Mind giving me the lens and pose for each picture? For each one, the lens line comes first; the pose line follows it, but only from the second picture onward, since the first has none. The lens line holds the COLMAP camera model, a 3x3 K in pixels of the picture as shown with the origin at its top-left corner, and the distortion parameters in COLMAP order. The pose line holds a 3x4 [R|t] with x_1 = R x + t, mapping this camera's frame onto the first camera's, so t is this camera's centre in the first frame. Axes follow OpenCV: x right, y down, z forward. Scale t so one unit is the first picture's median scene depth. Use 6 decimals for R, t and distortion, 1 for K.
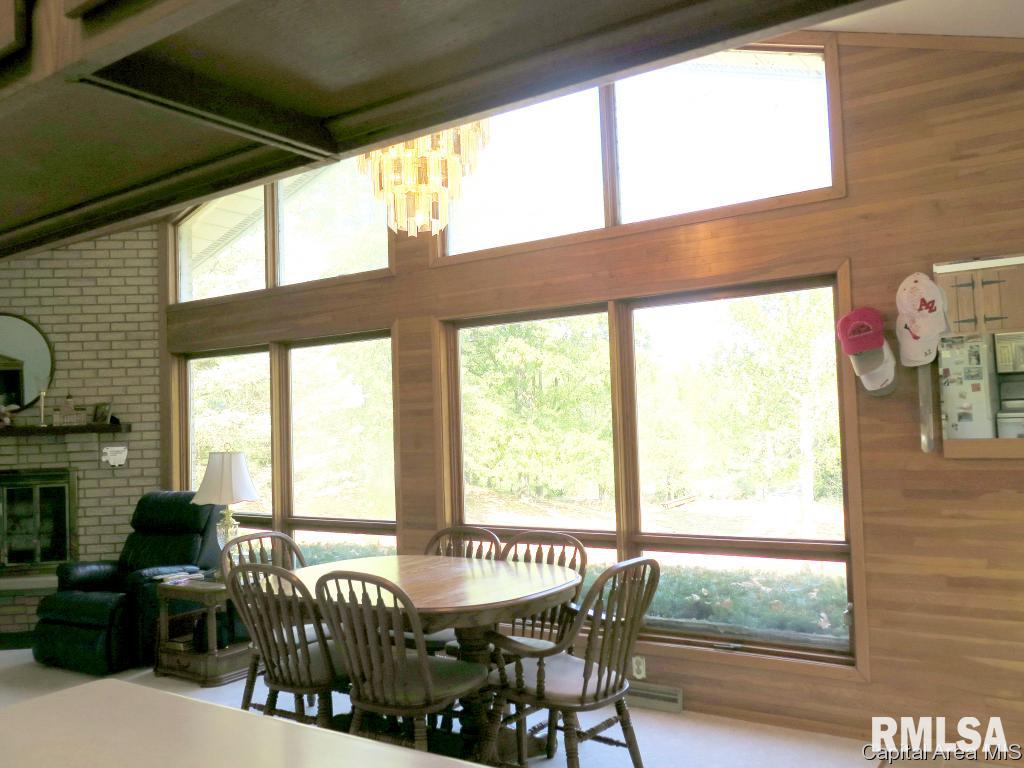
lens RADIAL K [[857.4, 0, 512.0], [0, 857.4, 384.0], [0, 0, 1]] dist [-0.006834, -0.005369]
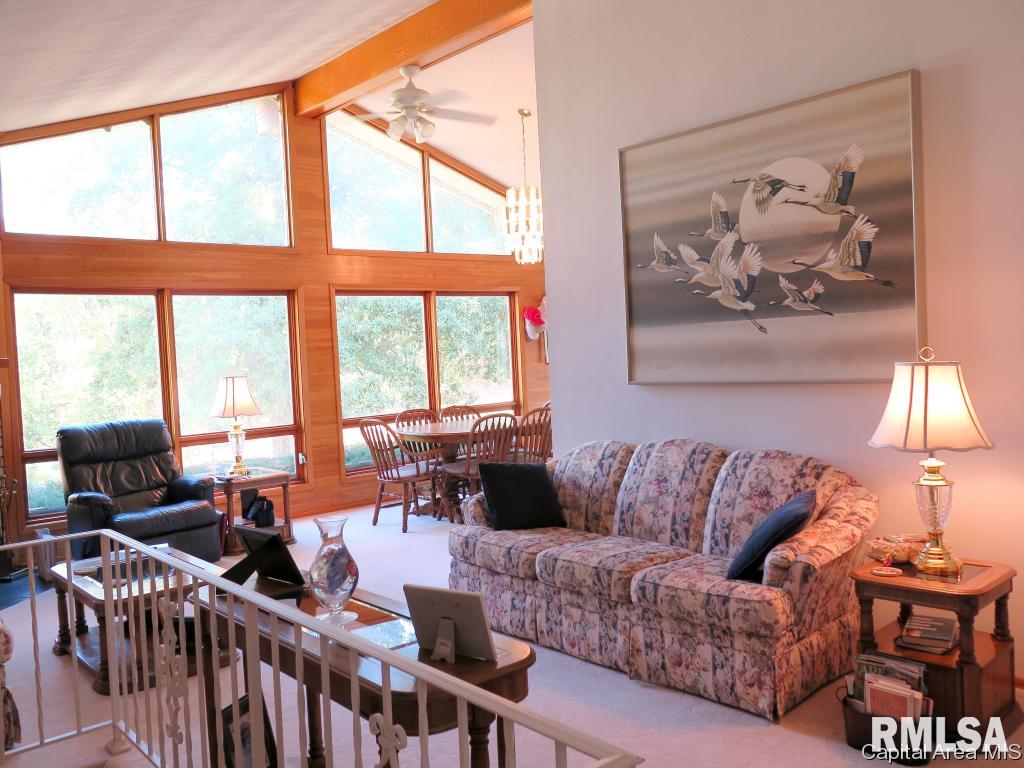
lens RADIAL K [[857.4, 0, 512.0], [0, 857.4, 384.0], [0, 0, 1]] dist [-0.006834, -0.005369]
pose [[0.247249, -0.001314, 0.968951, -1.492889], [0.012971, 0.999914, -0.001954, 0.104317], [-0.968865, 0.013051, 0.247244, 0.302875]]
